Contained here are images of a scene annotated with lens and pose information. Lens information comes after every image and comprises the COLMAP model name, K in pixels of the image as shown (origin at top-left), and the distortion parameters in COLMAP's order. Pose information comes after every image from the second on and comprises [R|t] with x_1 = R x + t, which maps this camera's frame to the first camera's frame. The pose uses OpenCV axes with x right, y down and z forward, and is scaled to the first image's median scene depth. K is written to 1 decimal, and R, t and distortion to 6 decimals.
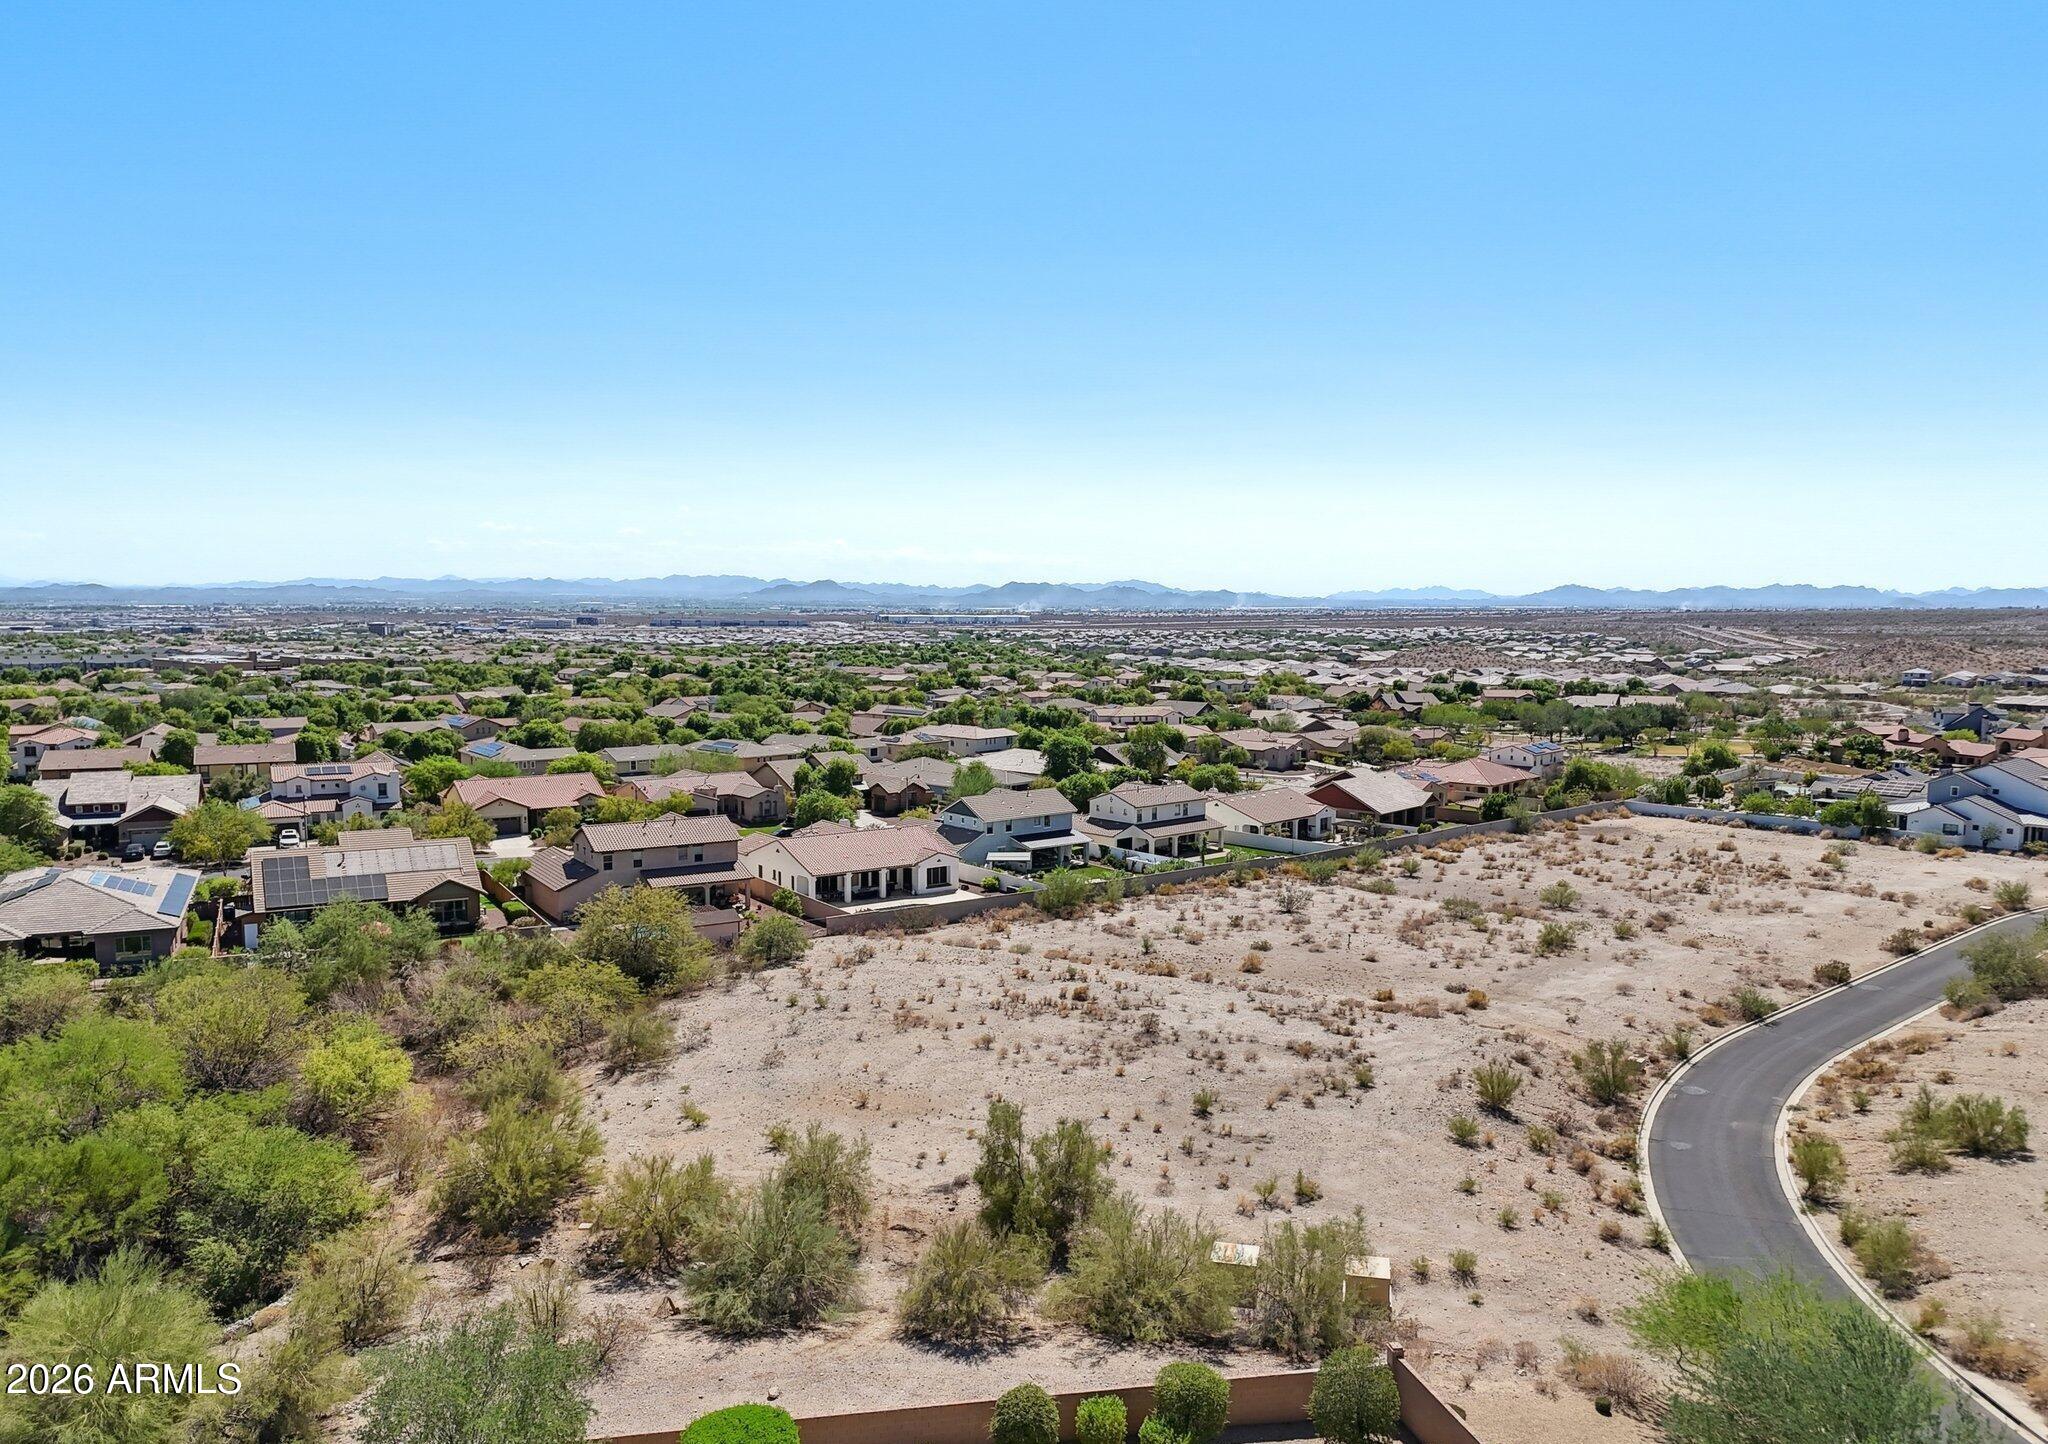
lens RADIAL K [[1518.9, 0, 1027.5], [0, 1518.9, 766.6], [0, 0, 1]] dist [0.078414, -0.067671]
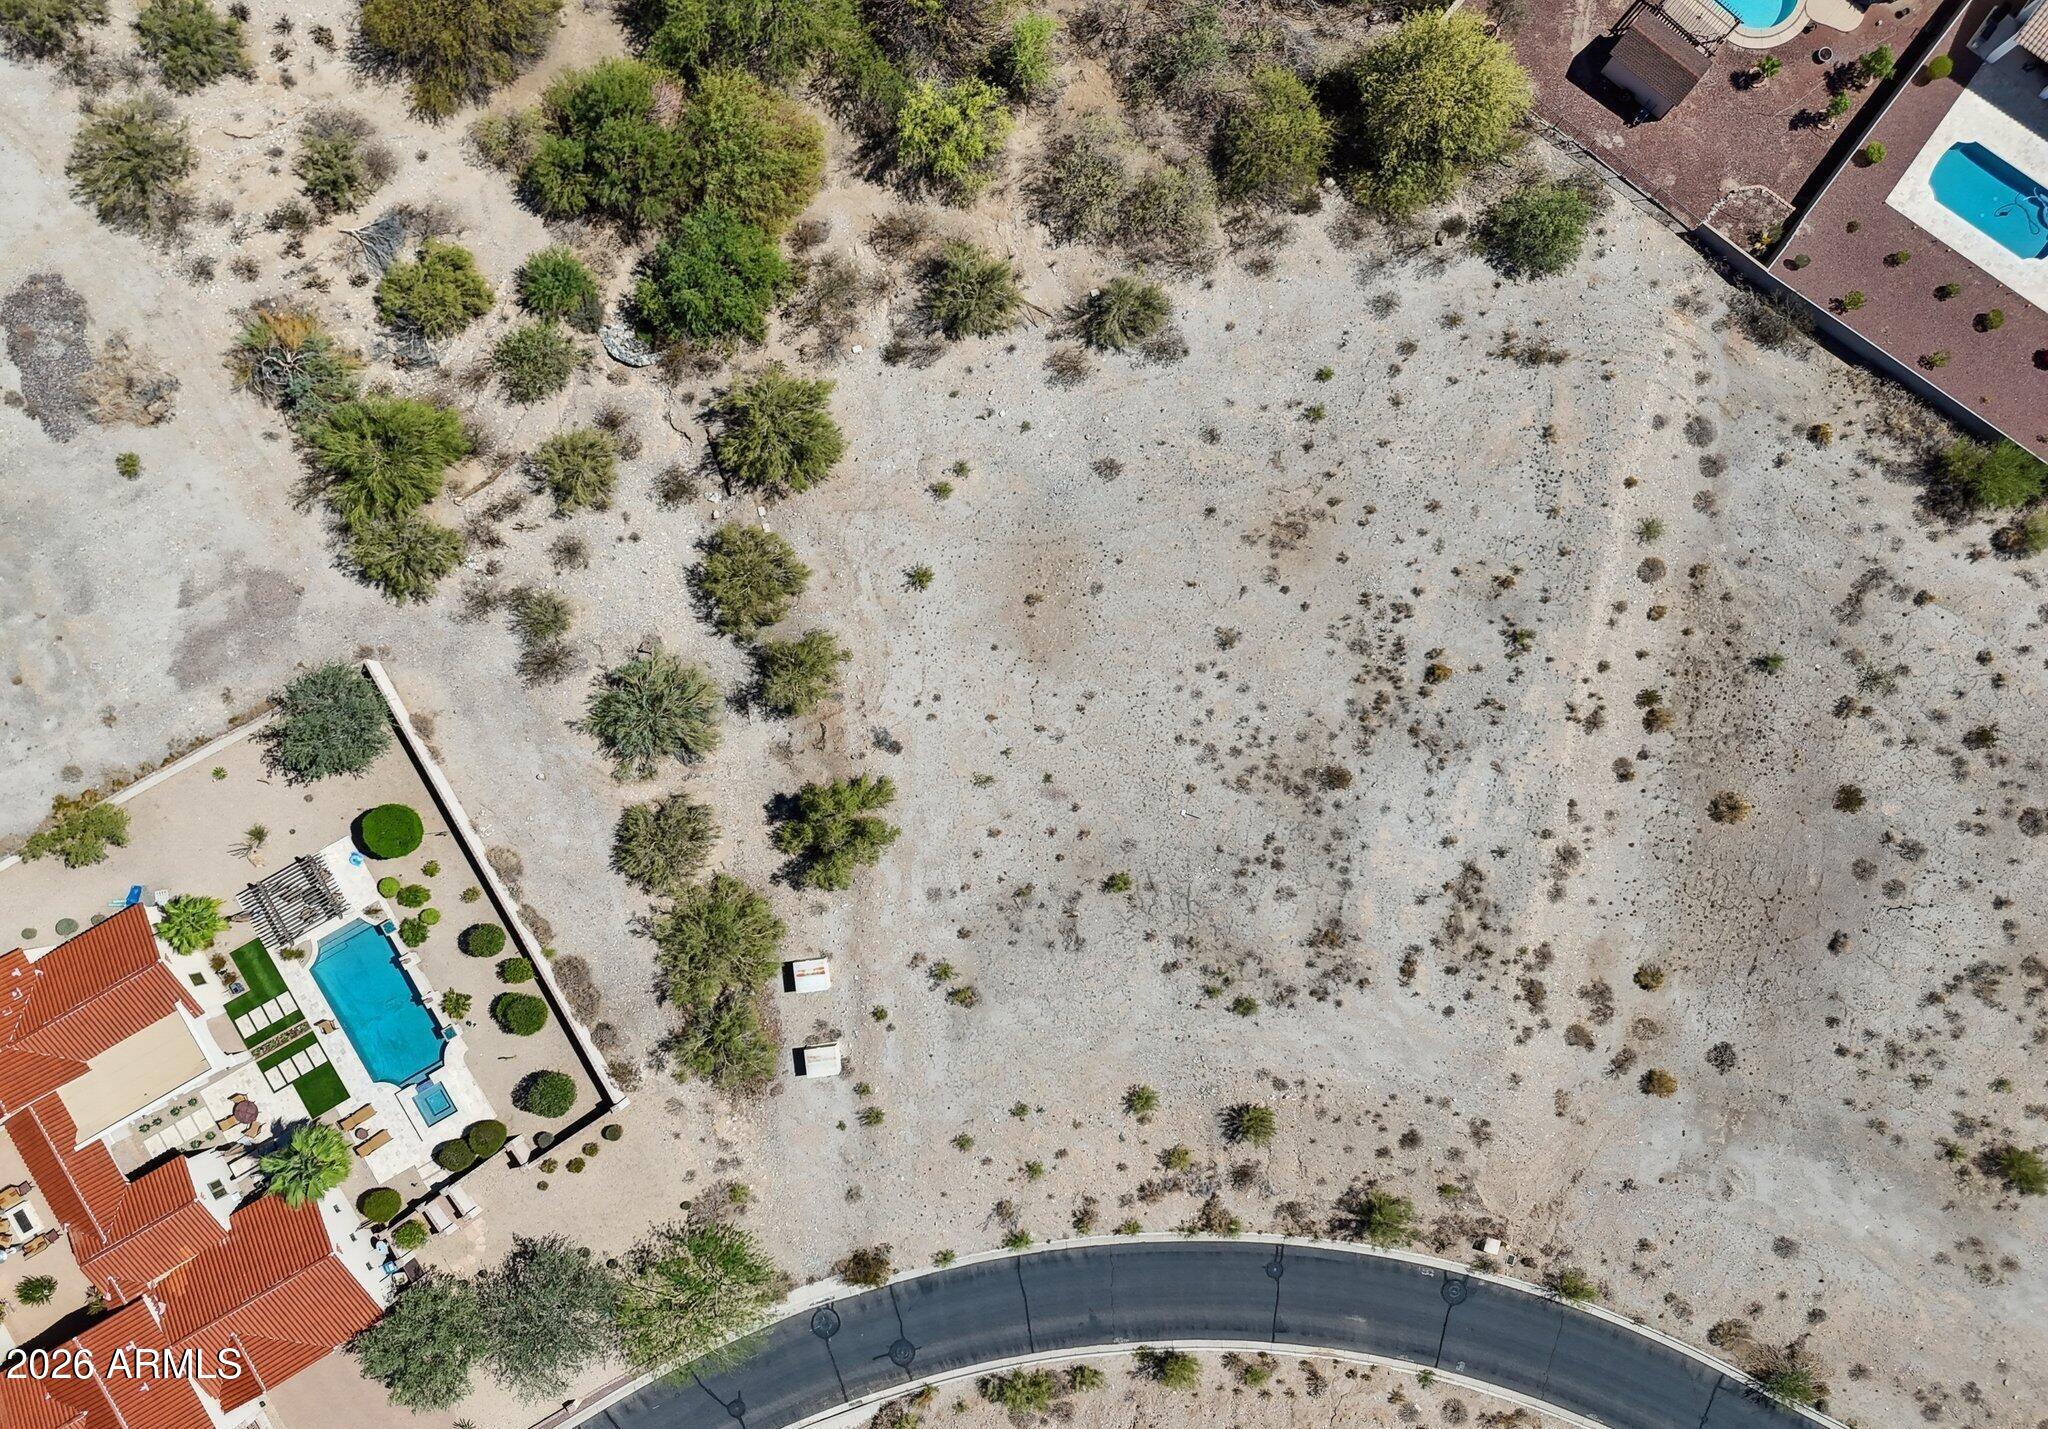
lens RADIAL K [[1498.5, 0, 1039.5], [0, 1498.5, 753.8], [0, 0, 1]] dist [0.075181, -0.068360]
pose [[0.331968, 0.943015, -0.022792, 0.016802], [-0.091908, 0.056383, 0.994170, -0.512310], [0.938802, -0.327938, 0.105388, 0.490904]]
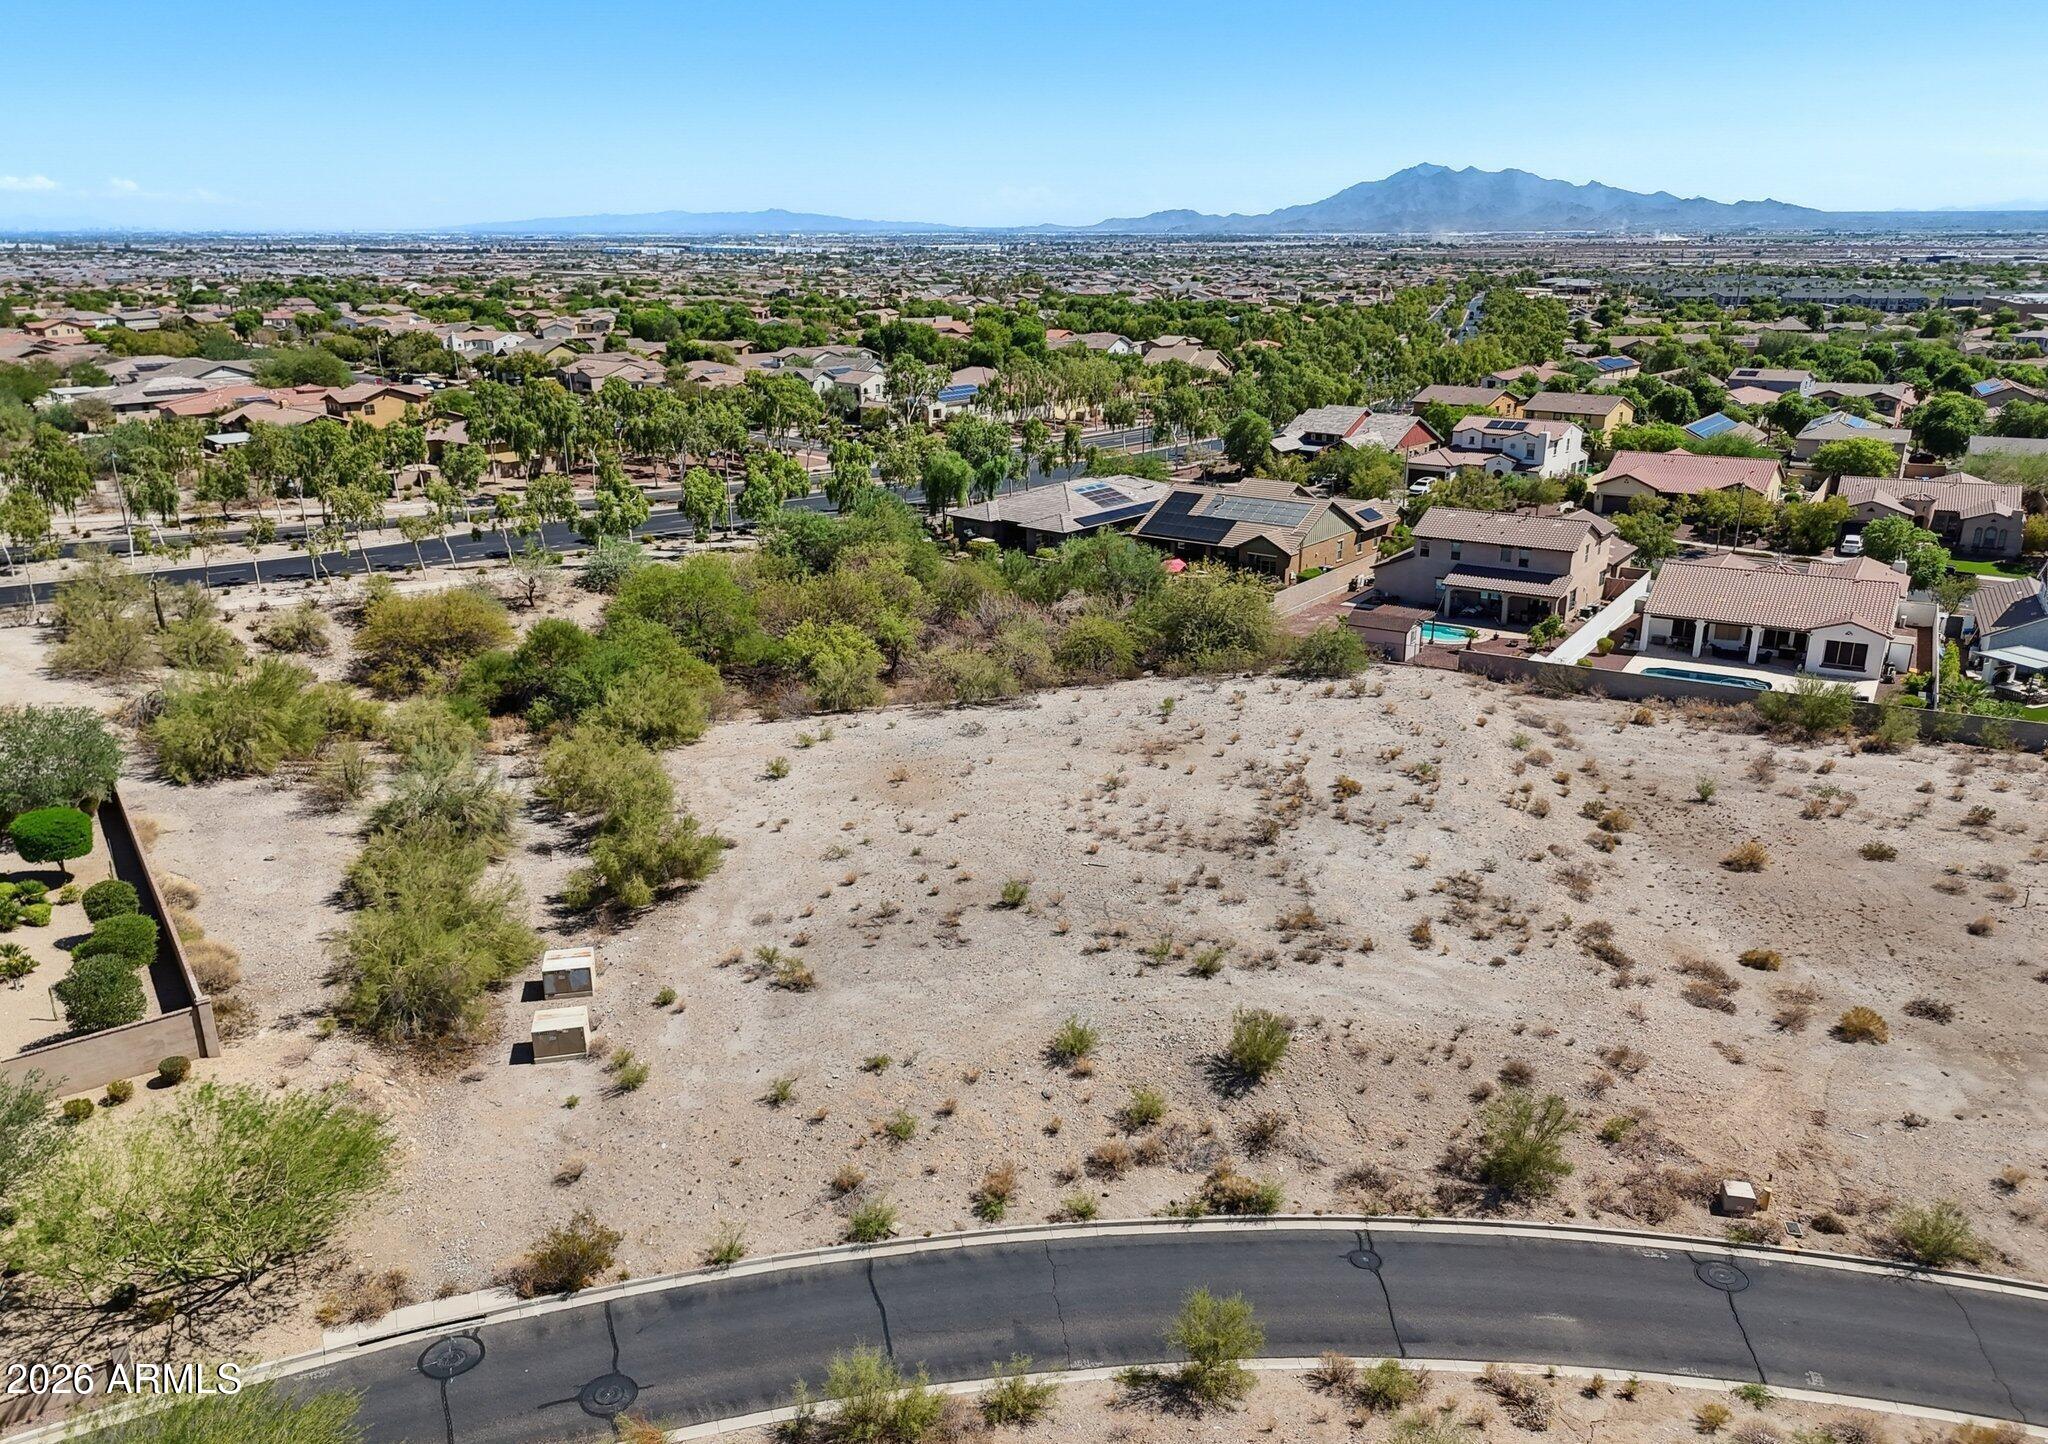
lens RADIAL K [[1527.5, 0, 1025.3], [0, 1527.5, 767.4], [0, 0, 1]] dist [0.067591, -0.061385]
pose [[0.405174, 0.296922, -0.864680, 0.483215], [-0.093760, 0.954300, 0.283762, -0.054150], [0.909419, -0.033900, 0.414497, 0.372639]]
